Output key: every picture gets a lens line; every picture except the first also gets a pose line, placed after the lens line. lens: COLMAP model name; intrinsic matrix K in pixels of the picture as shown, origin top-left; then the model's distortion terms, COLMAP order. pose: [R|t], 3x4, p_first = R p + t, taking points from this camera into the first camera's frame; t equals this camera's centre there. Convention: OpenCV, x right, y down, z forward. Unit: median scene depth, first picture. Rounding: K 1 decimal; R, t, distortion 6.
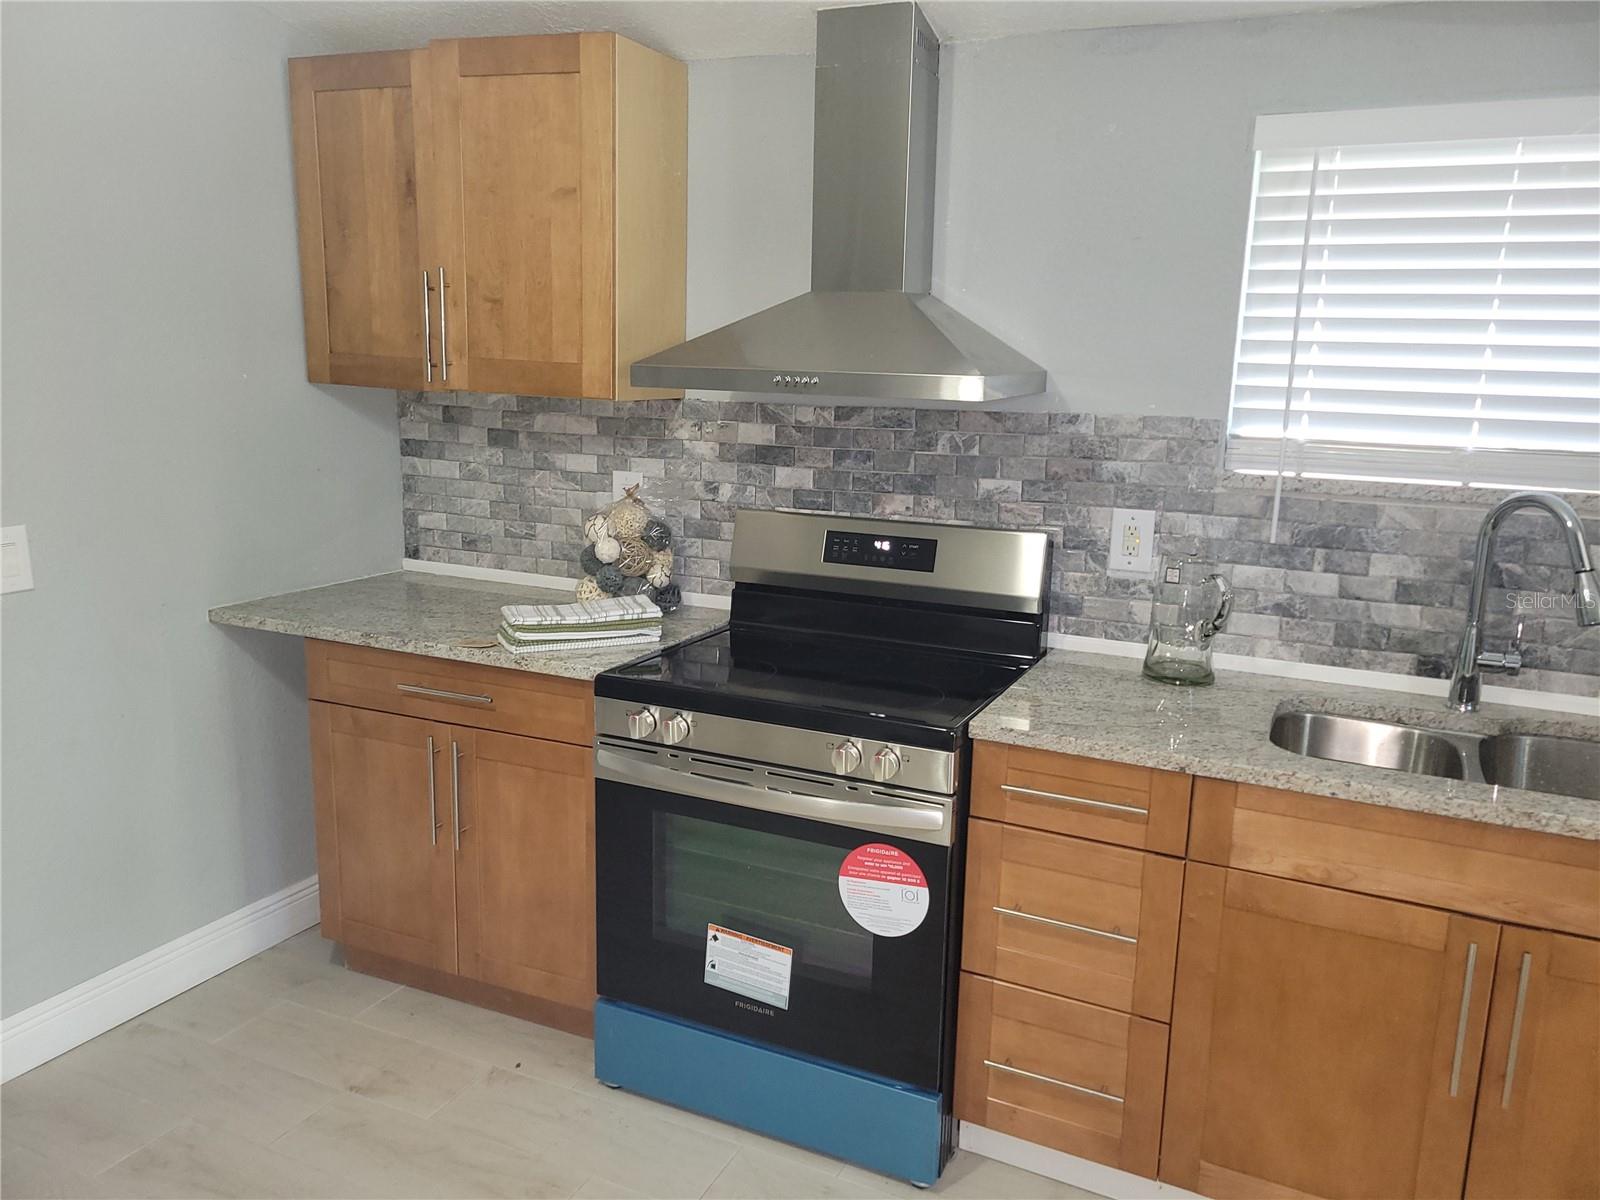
lens RADIAL K [[1198.3, 0, 806.6], [0, 1198.3, 607.1], [0, 0, 1]] dist [0.053526, -0.032415]
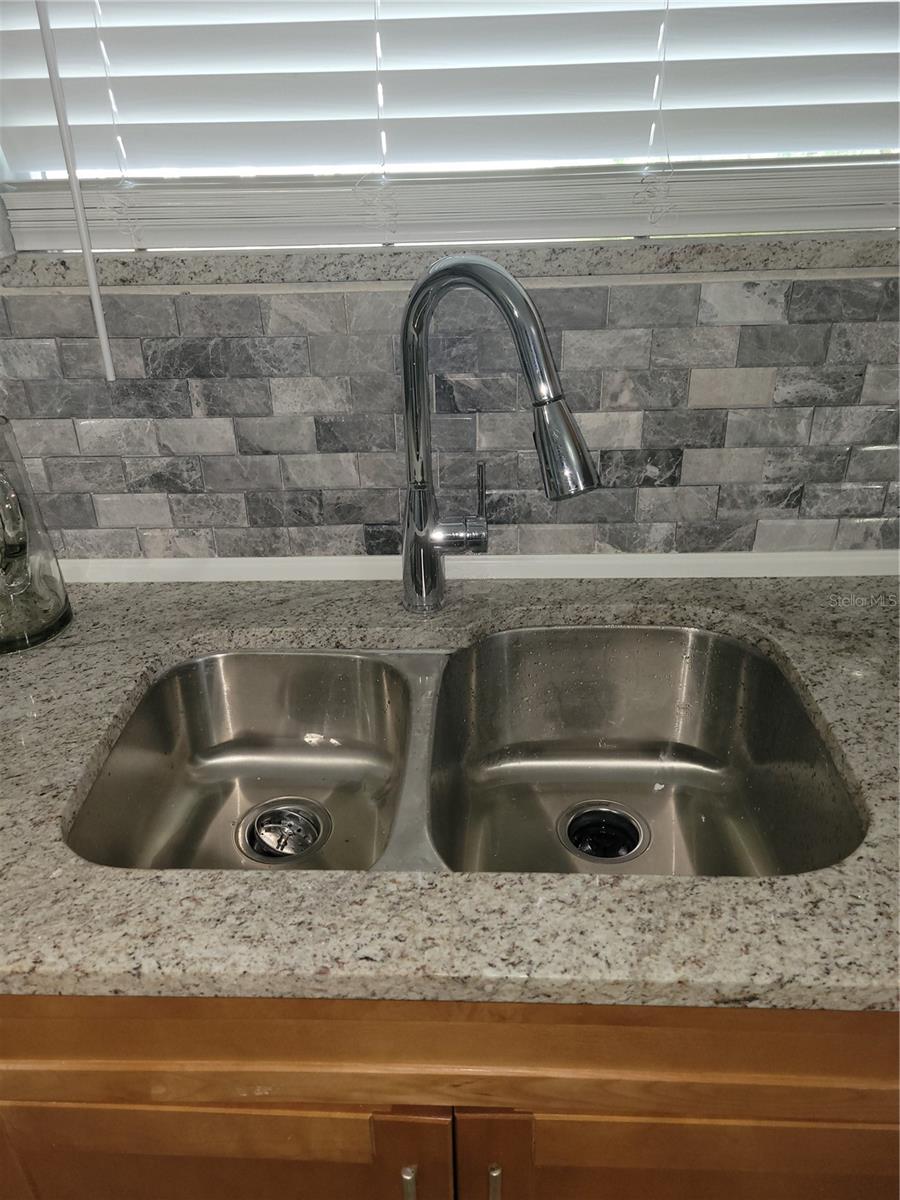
lens RADIAL K [[898.7, 0, 429.4], [0, 898.7, 607.3], [0, 0, 1]] dist [0.053526, -0.032415]
pose [[0.923338, -0.230463, 0.307138, 0.367118], [0.133883, 0.942890, 0.305016, -0.062807], [-0.359892, -0.240512, 0.901461, 0.518005]]
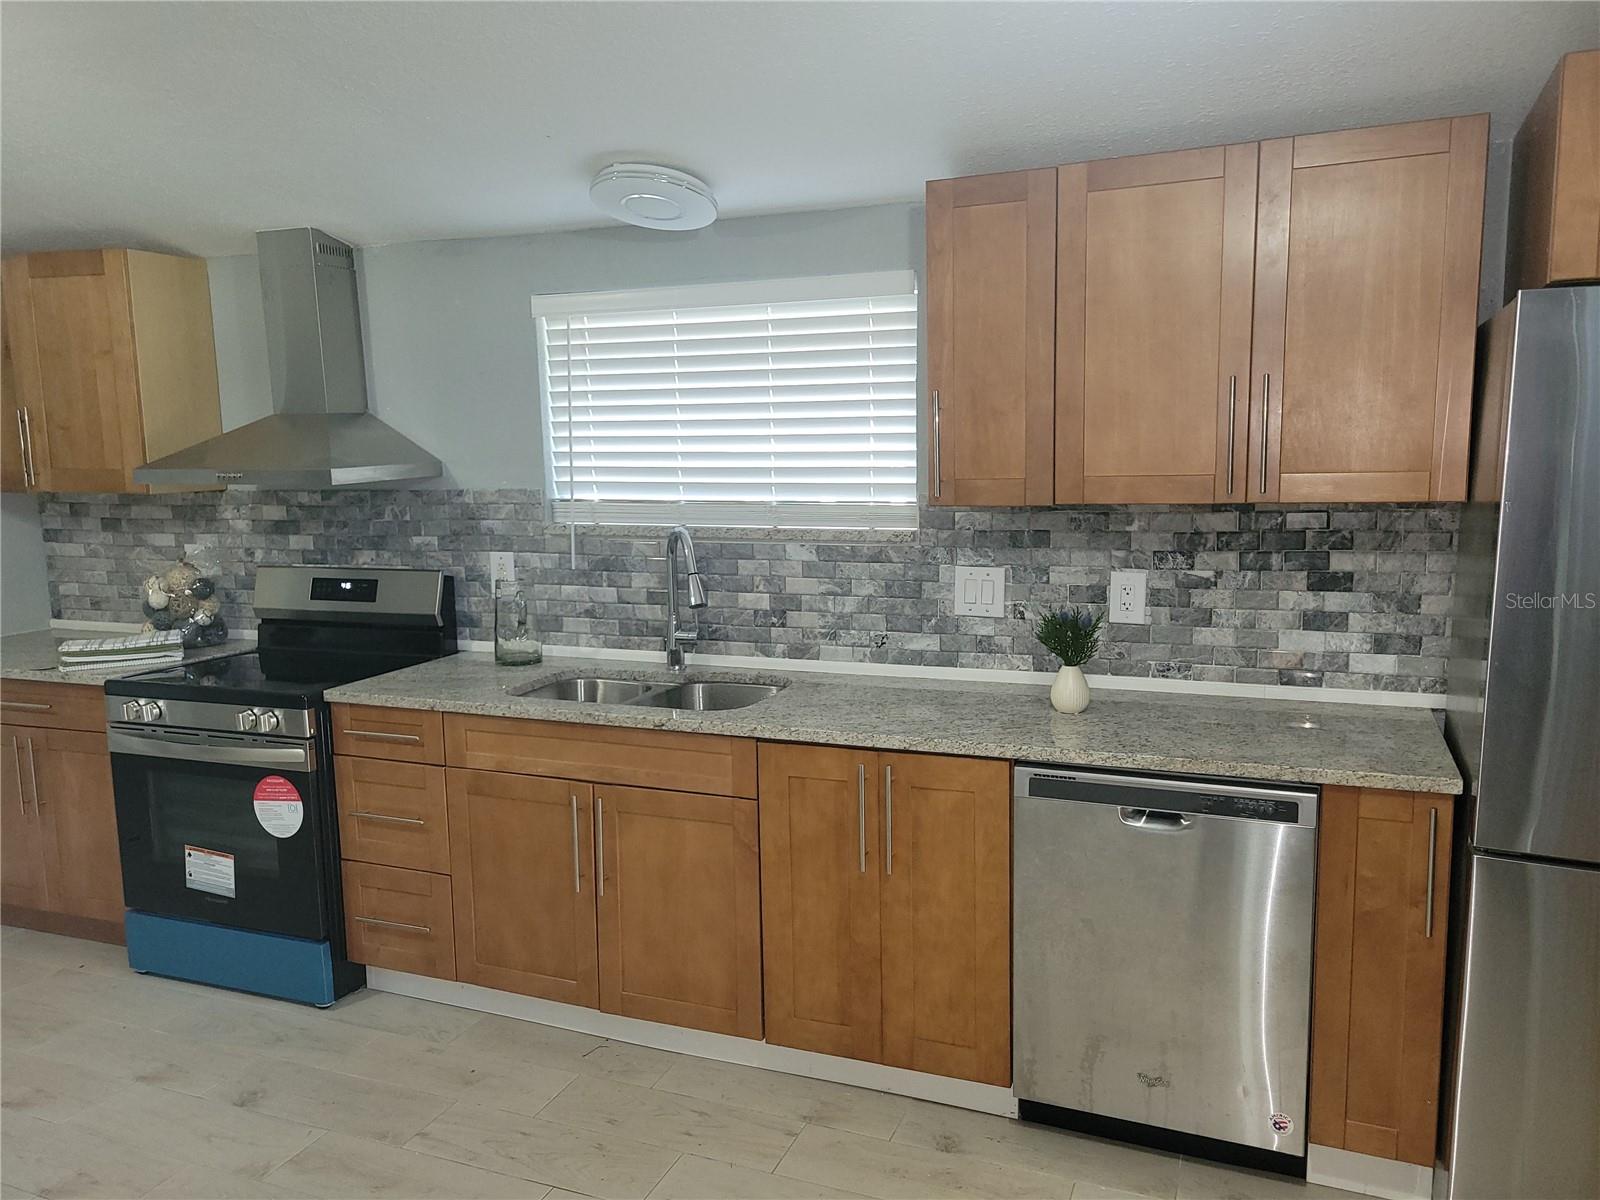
lens RADIAL K [[1198.3, 0, 796.5], [0, 1198.3, 617.3], [0, 0, 1]] dist [0.053526, -0.032415]
pose [[0.997851, -0.050456, 0.041808, 0.597297], [0.052725, 0.997090, -0.055058, 0.104003], [-0.038909, 0.057144, 0.997607, -0.505915]]
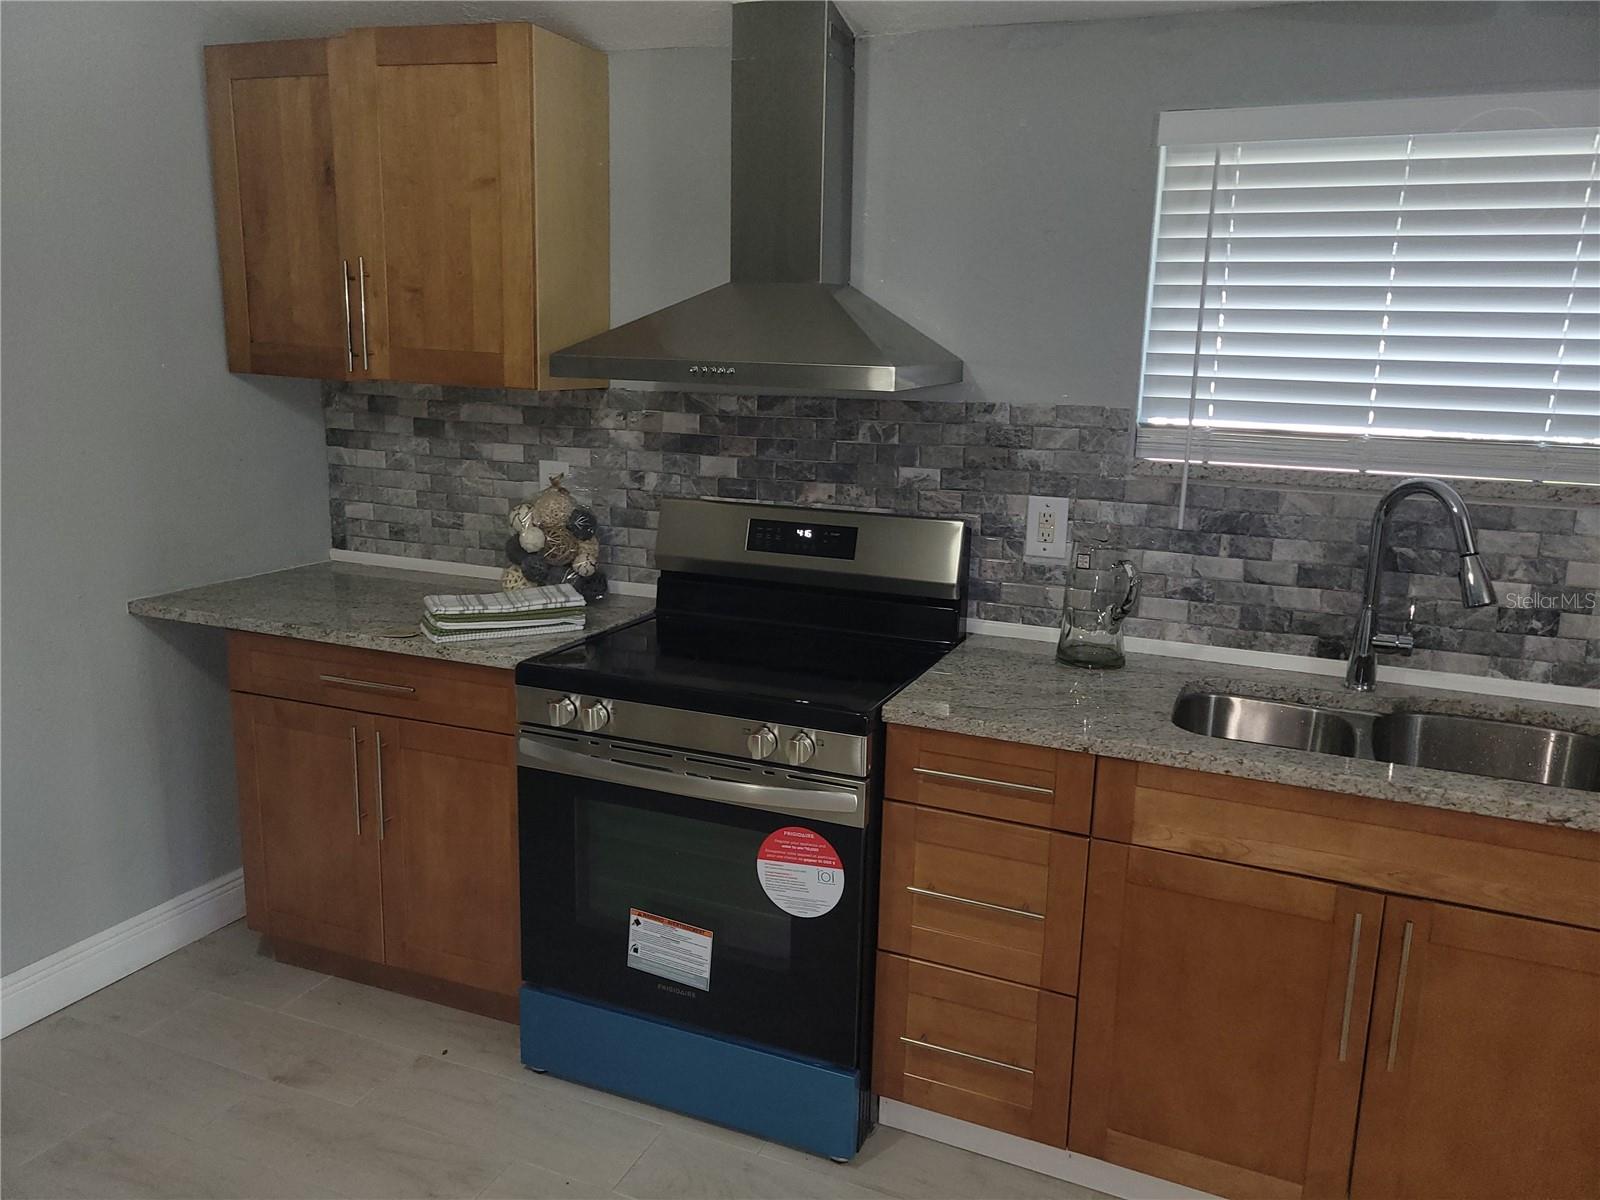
lens RADIAL K [[1198.3, 0, 800.2], [0, 1198.3, 602.8], [0, 0, 1]] dist [0.053526, -0.032415]
pose [[0.999454, -0.007334, 0.032226, 0.029492], [0.007114, 0.999951, 0.006924, 0.000211], [-0.032276, -0.006691, 0.999457, -0.014249]]
